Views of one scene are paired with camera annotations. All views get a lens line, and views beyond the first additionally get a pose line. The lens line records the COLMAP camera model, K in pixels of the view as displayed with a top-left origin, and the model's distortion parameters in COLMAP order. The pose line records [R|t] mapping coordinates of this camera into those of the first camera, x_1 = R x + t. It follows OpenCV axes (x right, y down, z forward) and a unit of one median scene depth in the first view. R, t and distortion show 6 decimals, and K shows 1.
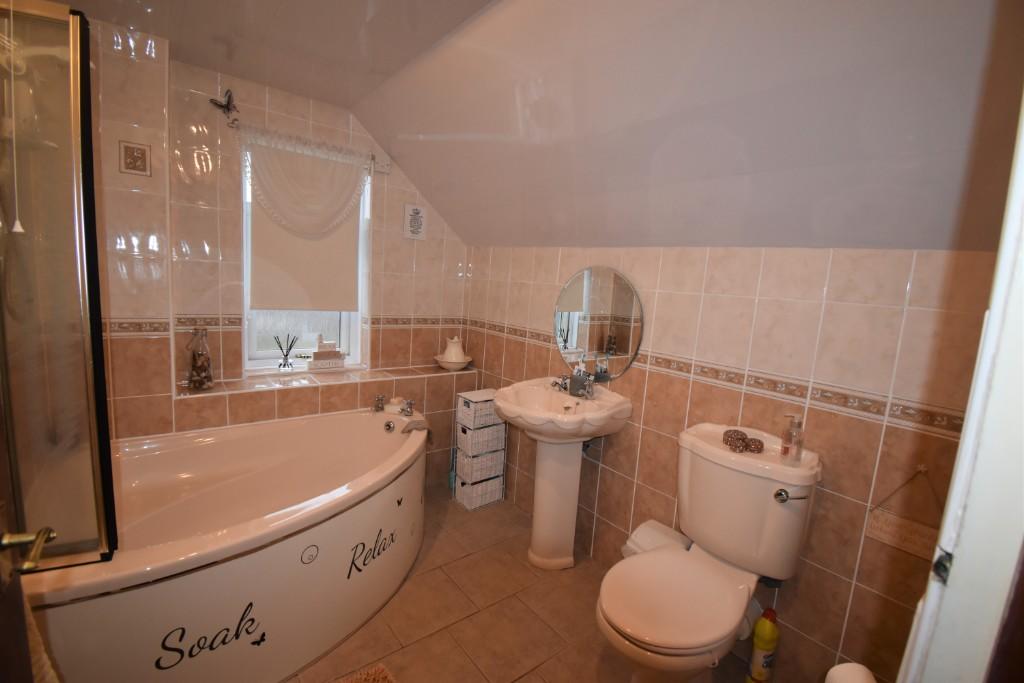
lens RADIAL K [[470.0, 0, 507.6], [0, 470.0, 341.8], [0, 0, 1]] dist [-0.000104, -0.000825]
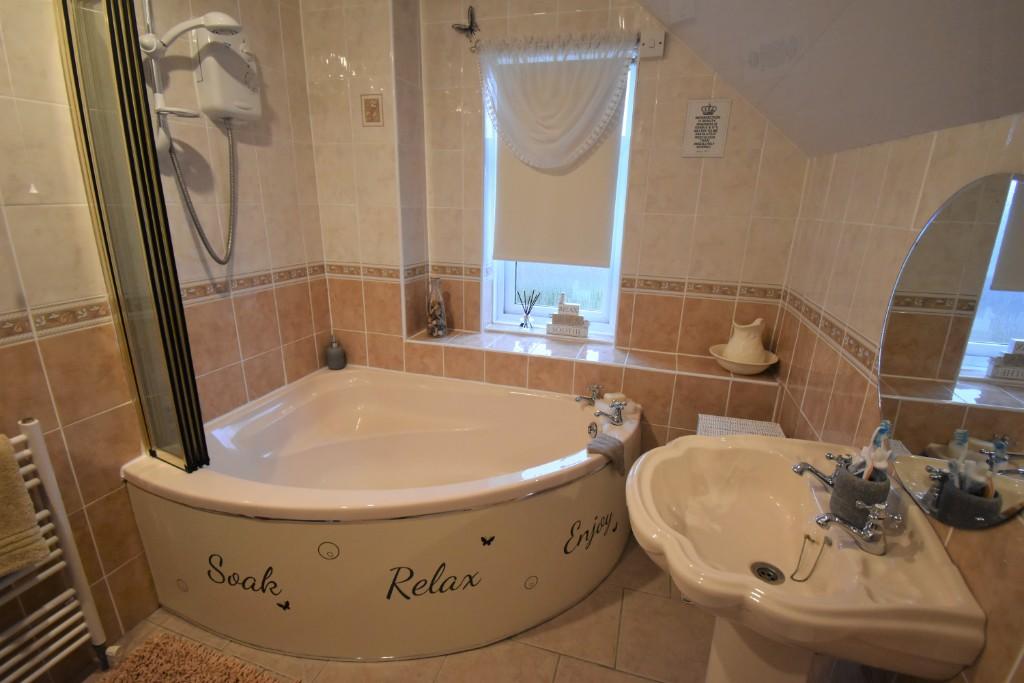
lens RADIAL K [[470.0, 0, 512.5], [0, 470.0, 343.6], [0, 0, 1]] dist [-0.000104, -0.000825]
pose [[0.561276, 0.185061, -0.806673, 0.252158], [-0.092761, 0.982605, 0.160880, -0.059046], [0.822414, -0.015470, 0.568679, 0.504144]]
